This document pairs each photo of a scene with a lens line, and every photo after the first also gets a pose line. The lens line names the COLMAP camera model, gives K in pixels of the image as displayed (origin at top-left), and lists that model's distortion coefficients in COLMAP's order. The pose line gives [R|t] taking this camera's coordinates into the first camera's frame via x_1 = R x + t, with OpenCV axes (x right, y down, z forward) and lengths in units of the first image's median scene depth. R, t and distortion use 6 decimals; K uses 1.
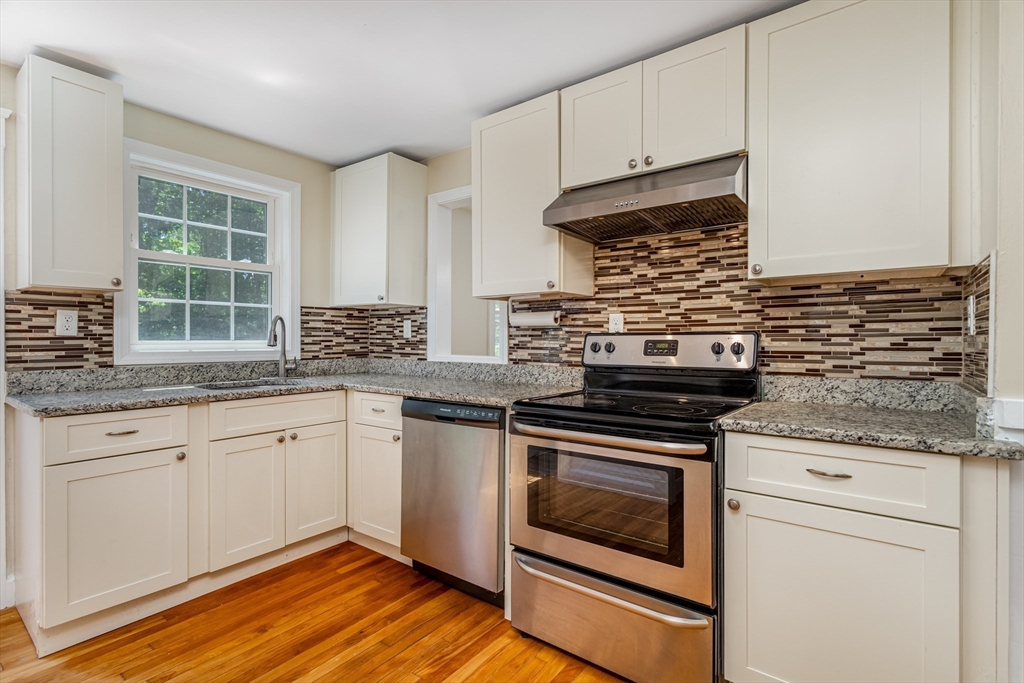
lens RADIAL K [[497.8, 0, 500.9], [0, 497.8, 340.1], [0, 0, 1]] dist [0.001355, 0.000668]
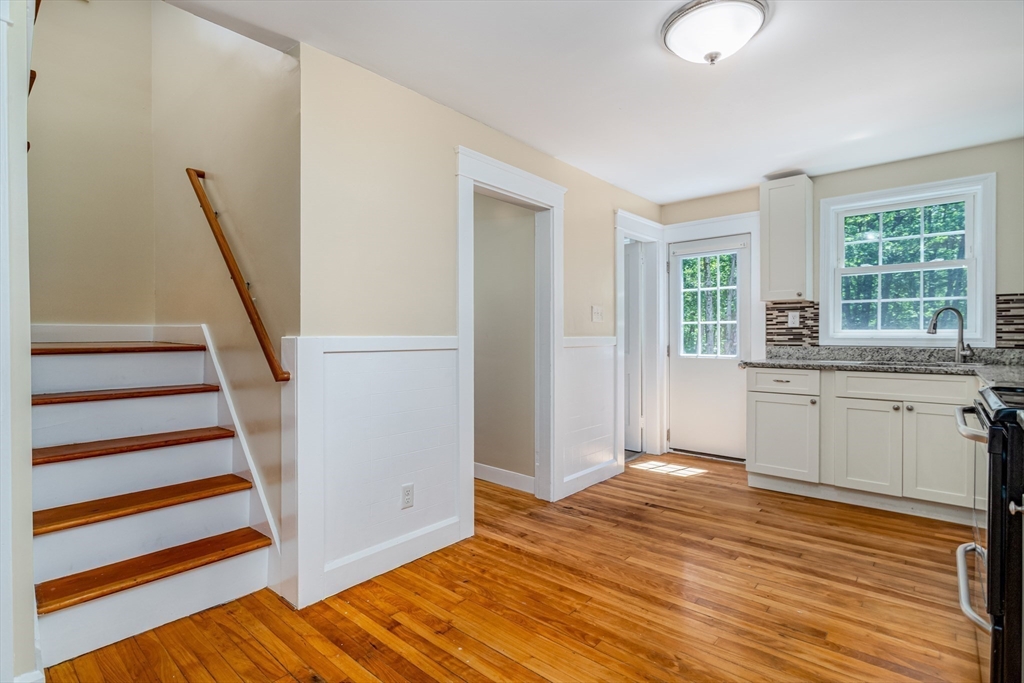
lens RADIAL K [[497.8, 0, 500.9], [0, 497.8, 340.1], [0, 0, 1]] dist [0.001355, 0.000668]
pose [[-0.075087, 0.010288, -0.997124, 0.894993], [-0.002837, 0.999941, 0.010531, 0.021045], [0.997173, 0.003620, -0.075053, 0.114700]]
